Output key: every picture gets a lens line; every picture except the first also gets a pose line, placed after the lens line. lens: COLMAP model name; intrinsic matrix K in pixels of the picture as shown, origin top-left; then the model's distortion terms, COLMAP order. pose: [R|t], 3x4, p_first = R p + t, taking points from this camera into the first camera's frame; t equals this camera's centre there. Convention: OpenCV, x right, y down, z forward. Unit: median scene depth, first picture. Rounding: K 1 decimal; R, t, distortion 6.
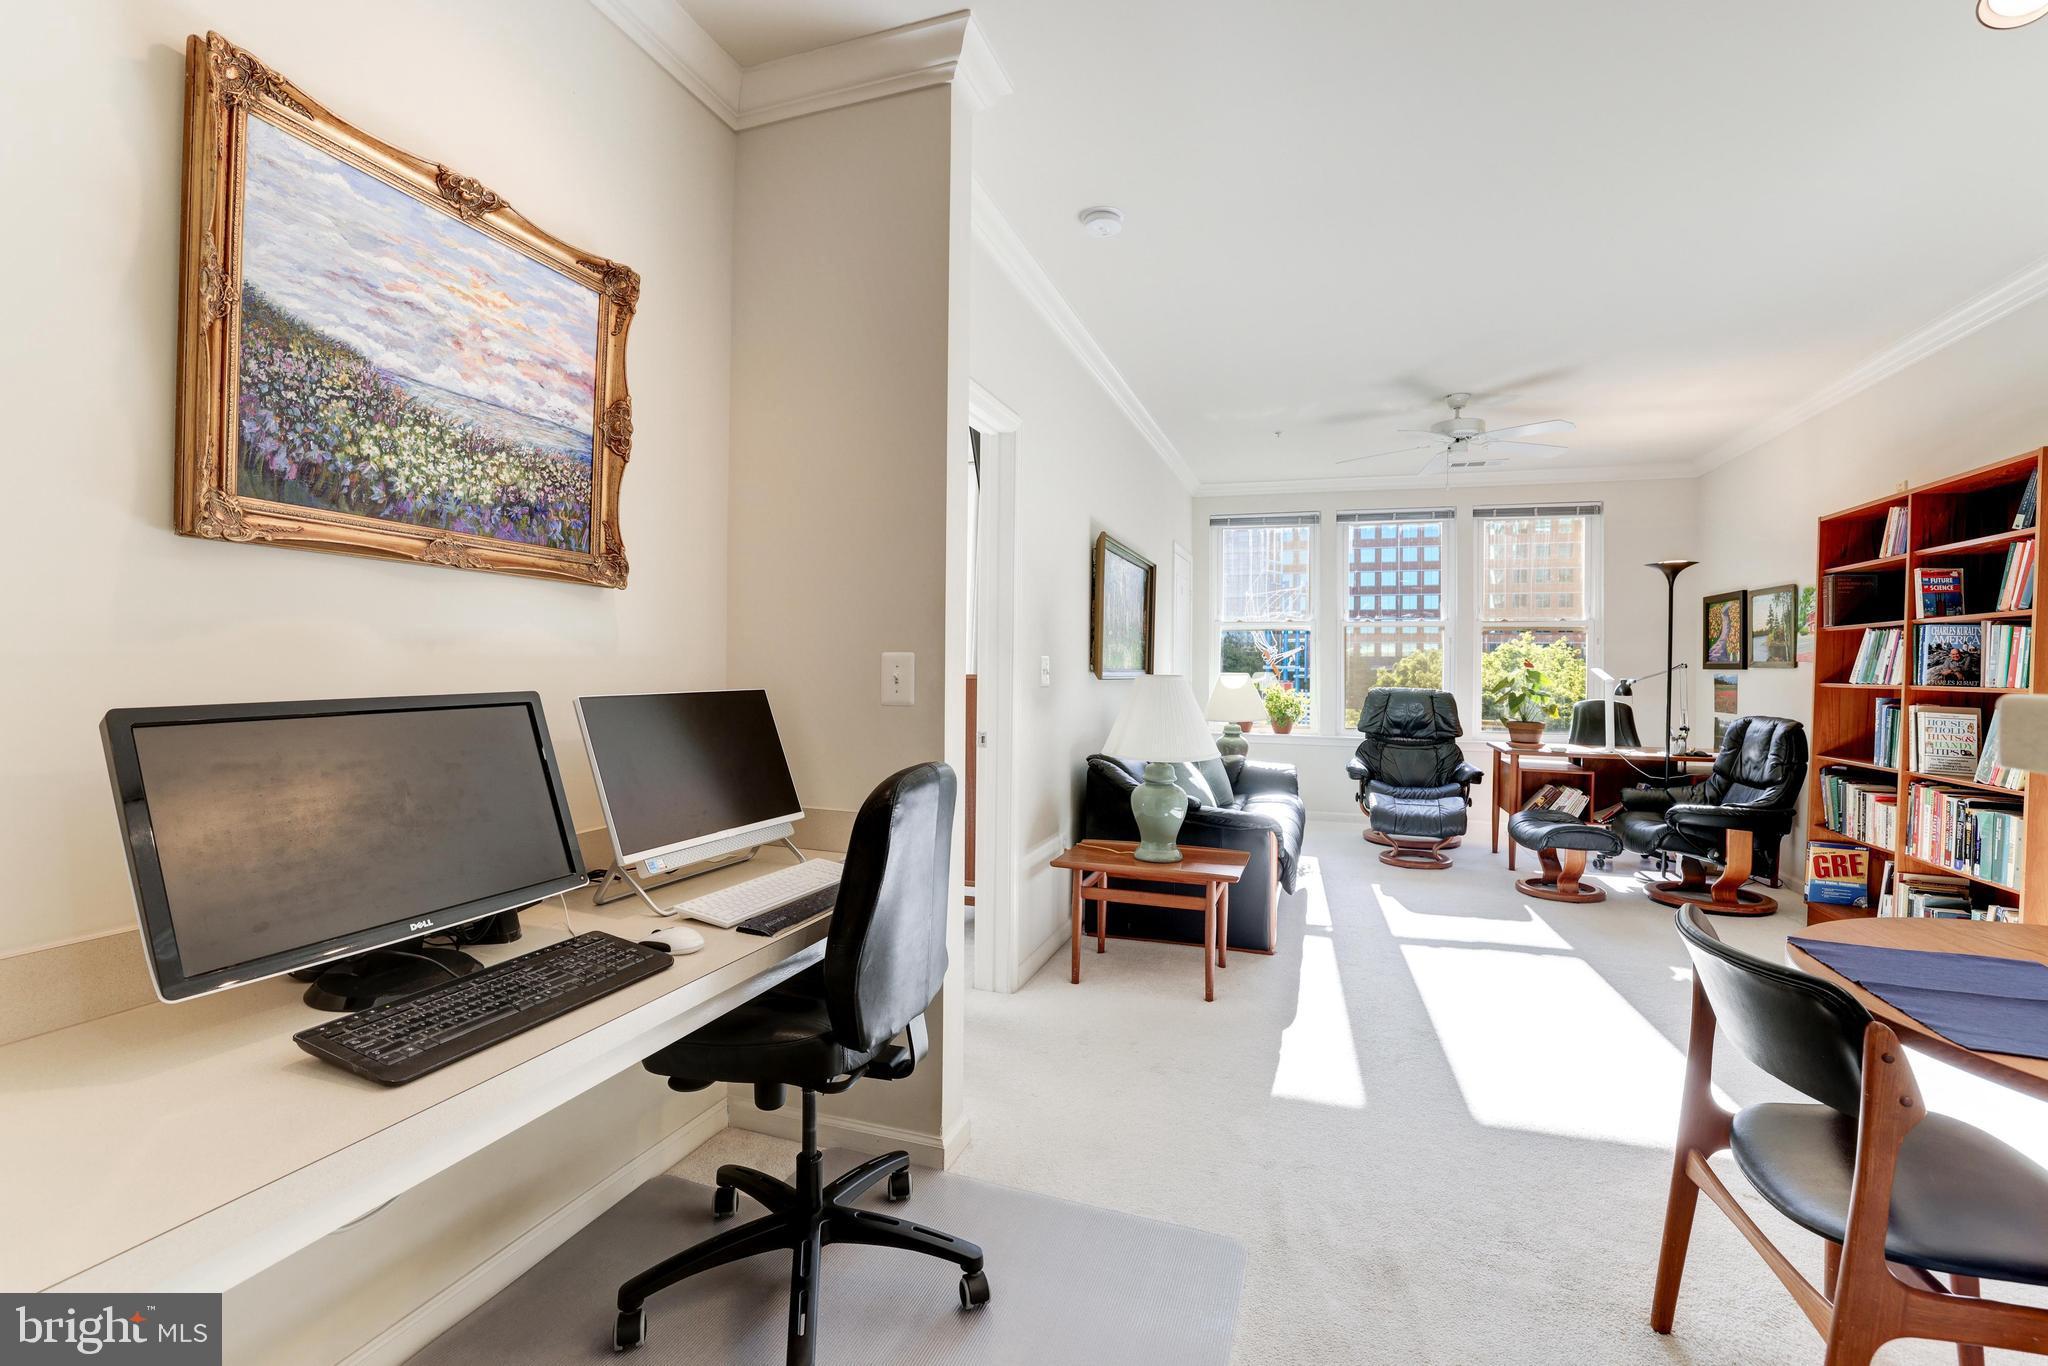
lens RADIAL K [[888.6, 0, 1022.9], [0, 888.6, 669.8], [0, 0, 1]] dist [-0.050645, 0.018088]
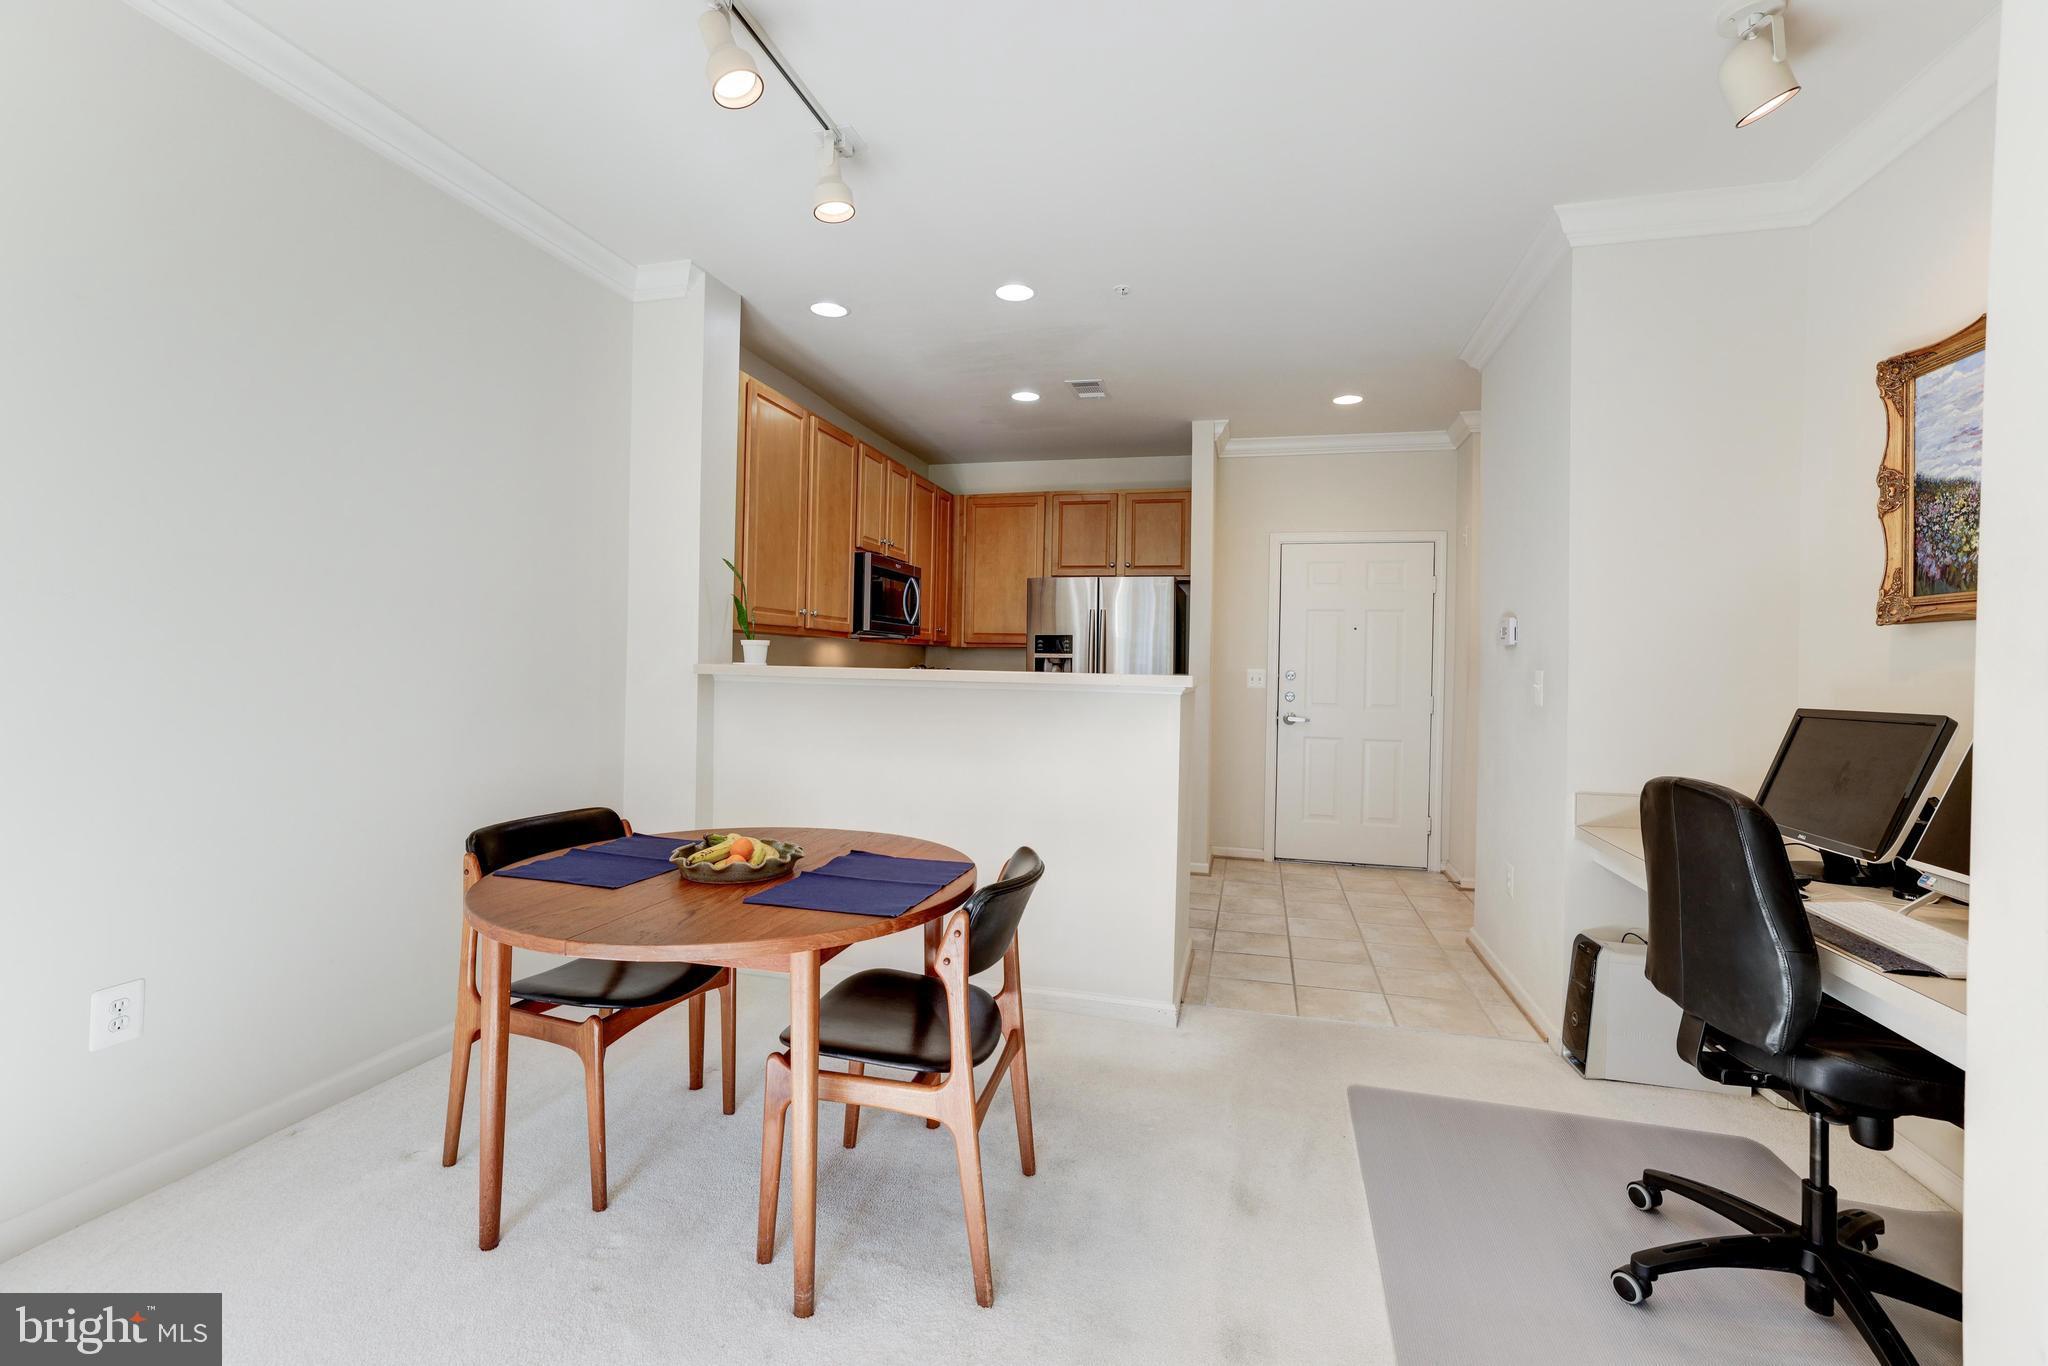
lens RADIAL K [[884.2, 0, 1023.4], [0, 884.2, 665.5], [0, 0, 1]] dist [-0.033934, 0.019459]
pose [[-0.996506, -0.028545, -0.078490, 0.342266], [-0.029152, 0.999553, 0.006603, -0.006961], [0.078266, 0.008868, -0.996893, 0.870843]]
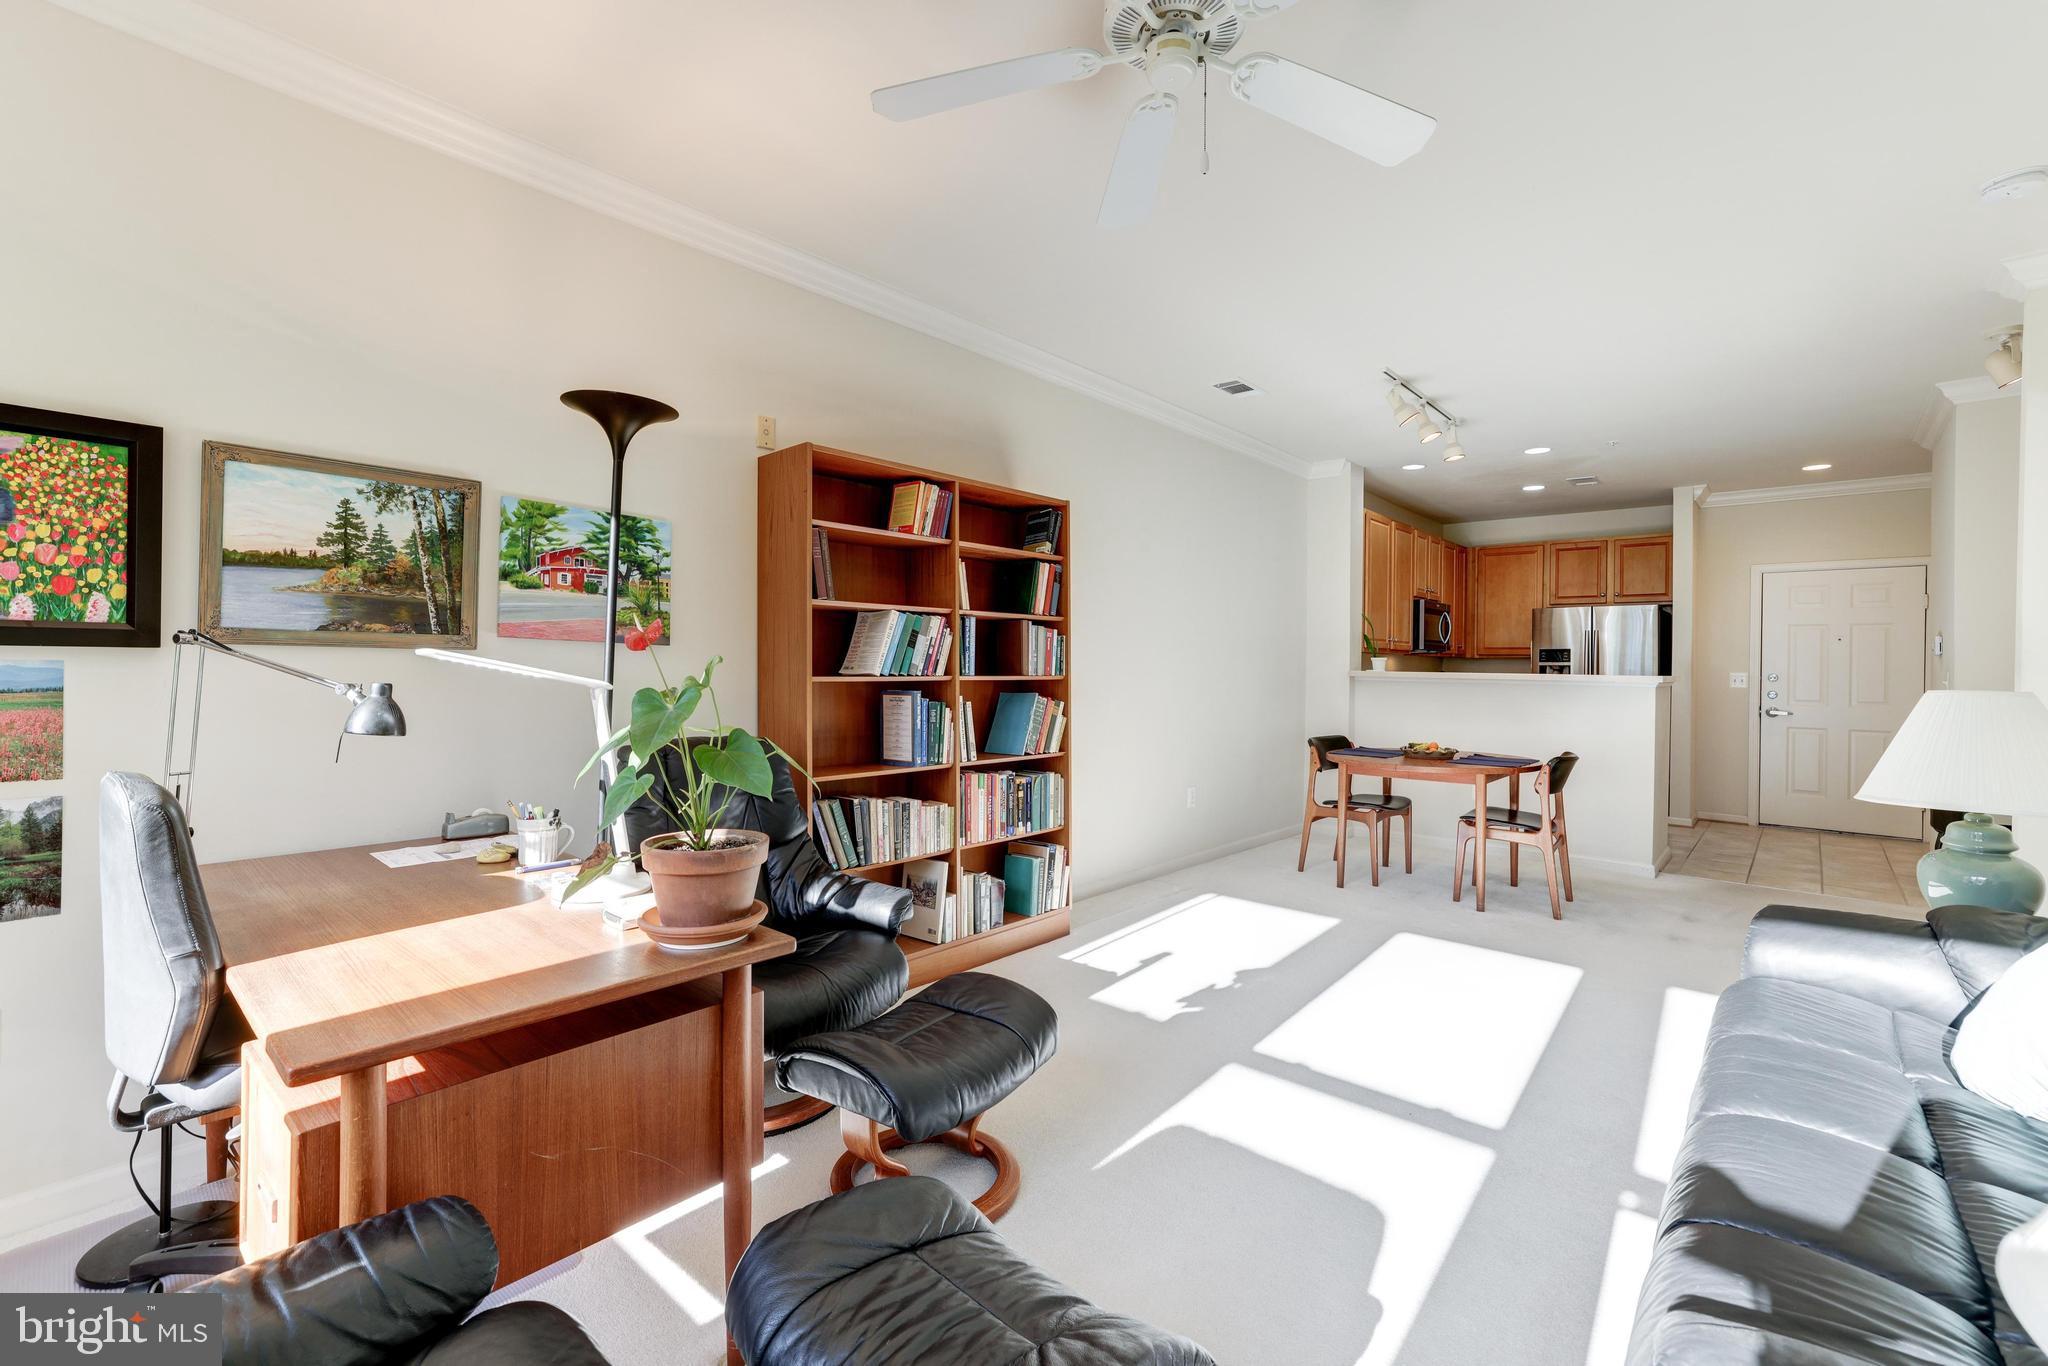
lens RADIAL K [[884.2, 0, 1023.4], [0, 884.2, 665.5], [0, 0, 1]] dist [-0.033934, 0.019459]
pose [[-0.921981, -0.021626, 0.386631, 0.527593], [-0.019534, 0.999766, 0.009342, -0.004785], [-0.386742, 0.001061, -0.922187, 1.756009]]
